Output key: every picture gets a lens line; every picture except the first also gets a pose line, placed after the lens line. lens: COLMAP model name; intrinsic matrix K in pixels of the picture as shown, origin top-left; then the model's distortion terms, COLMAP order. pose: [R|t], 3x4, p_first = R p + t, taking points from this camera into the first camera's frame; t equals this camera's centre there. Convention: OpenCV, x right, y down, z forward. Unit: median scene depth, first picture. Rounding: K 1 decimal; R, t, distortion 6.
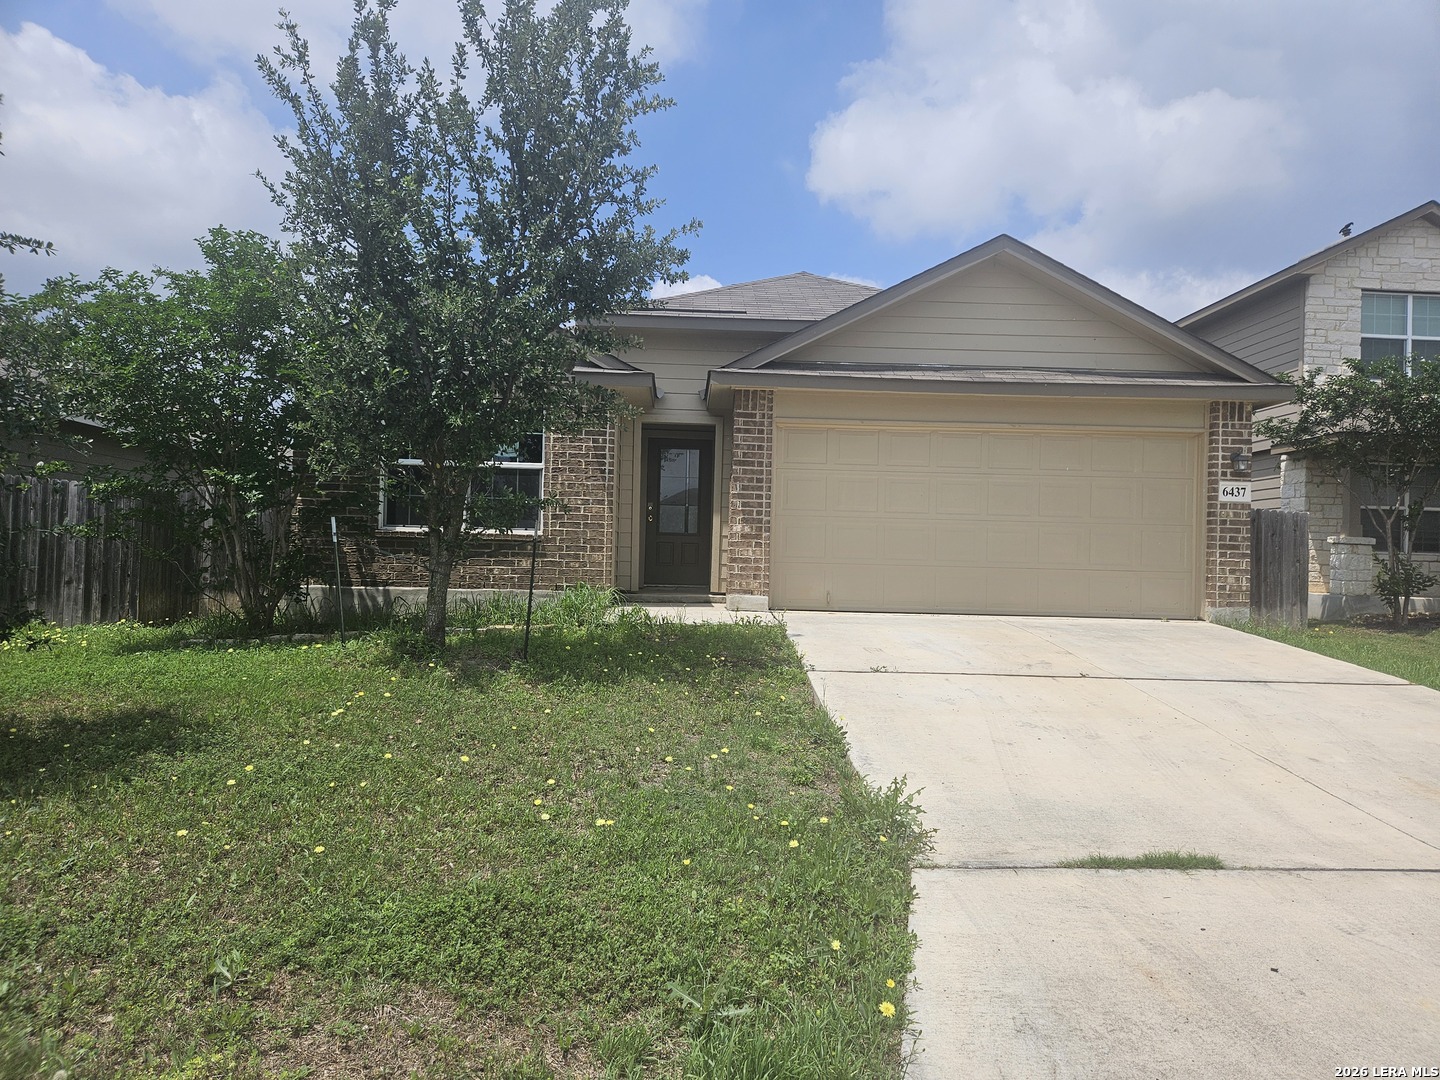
lens RADIAL K [[964.0, 0, 724.0], [0, 964.0, 537.3], [0, 0, 1]] dist [0.045380, -0.015998]
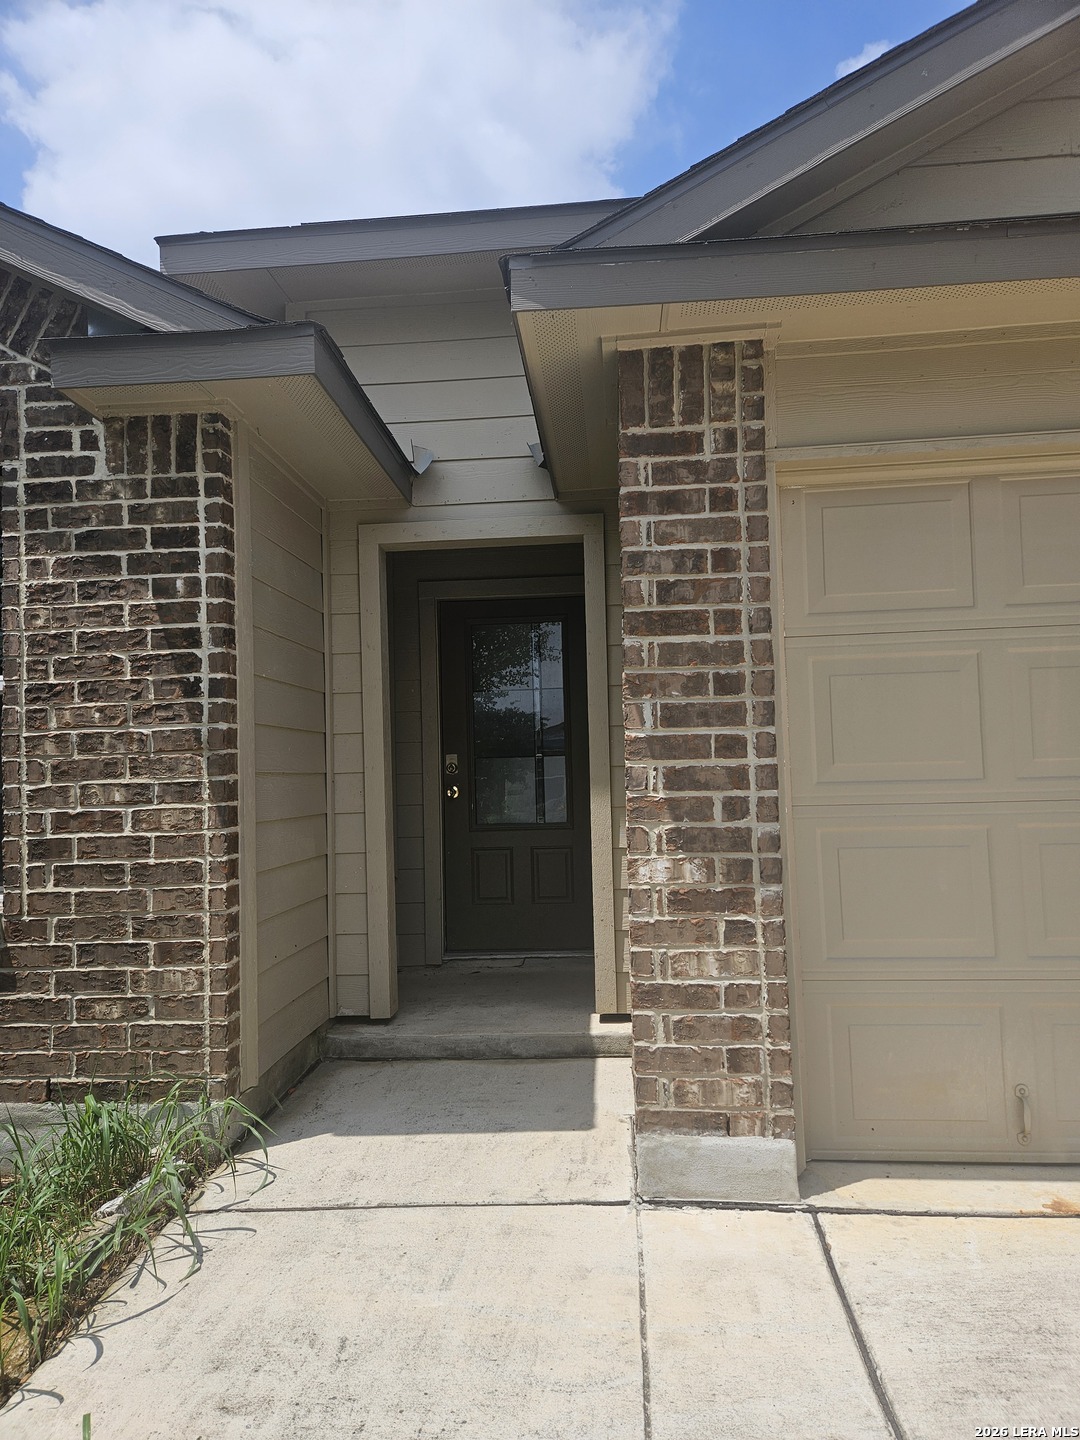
lens RADIAL K [[964.0, 0, 540.5], [0, 964.0, 727.6], [0, 0, 1]] dist [0.045380, -0.015998]
pose [[0.990865, -0.058656, -0.121432, 0.017174], [0.055786, 0.998080, -0.026910, -0.042887], [0.122778, 0.019890, 0.992235, 0.730108]]
